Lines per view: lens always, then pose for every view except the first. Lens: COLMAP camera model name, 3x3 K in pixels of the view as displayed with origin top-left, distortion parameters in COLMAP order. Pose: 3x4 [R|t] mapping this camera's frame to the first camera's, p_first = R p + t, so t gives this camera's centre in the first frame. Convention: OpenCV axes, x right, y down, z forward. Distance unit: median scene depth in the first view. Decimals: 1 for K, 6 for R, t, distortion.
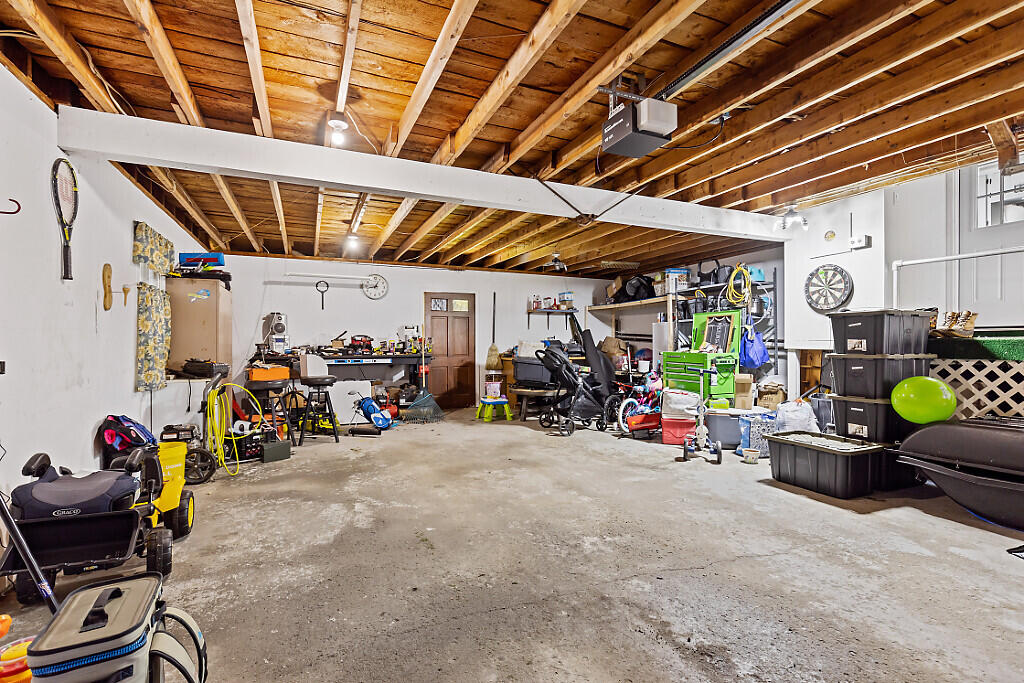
lens RADIAL K [[466.0, 0, 510.3], [0, 466.0, 342.6], [0, 0, 1]] dist [0.004246, -0.002305]
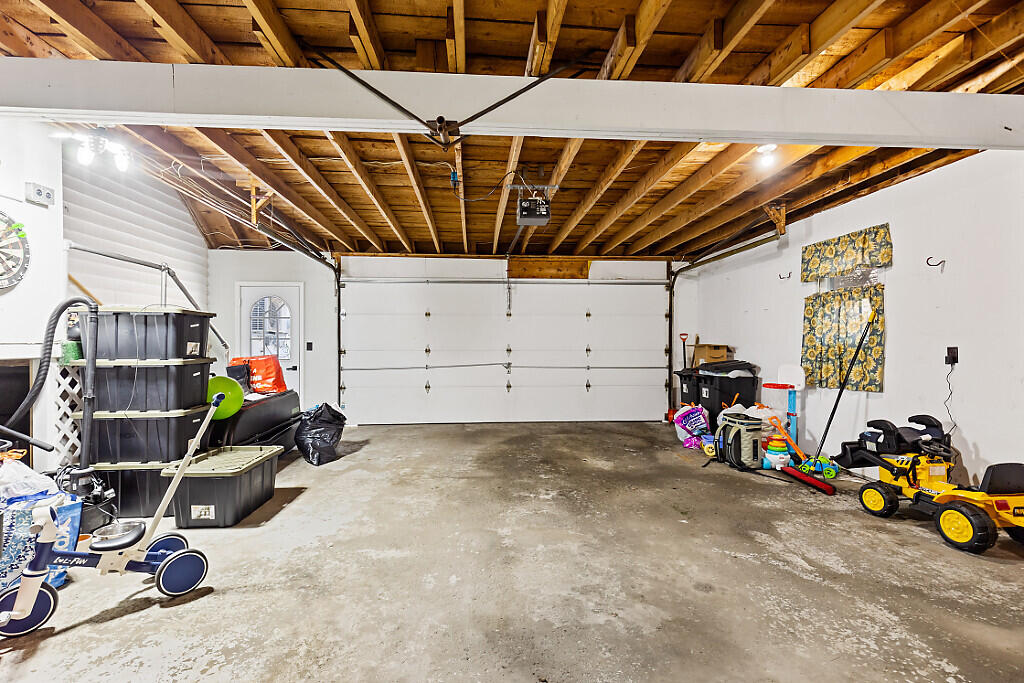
lens RADIAL K [[466.0, 0, 506.3], [0, 466.0, 342.2], [0, 0, 1]] dist [0.004246, -0.002305]
pose [[-0.943738, 0.002388, 0.330687, -0.130850], [0.002529, 0.999997, -0.000007, -0.005838], [-0.330686, 0.000830, -0.943741, 1.938536]]
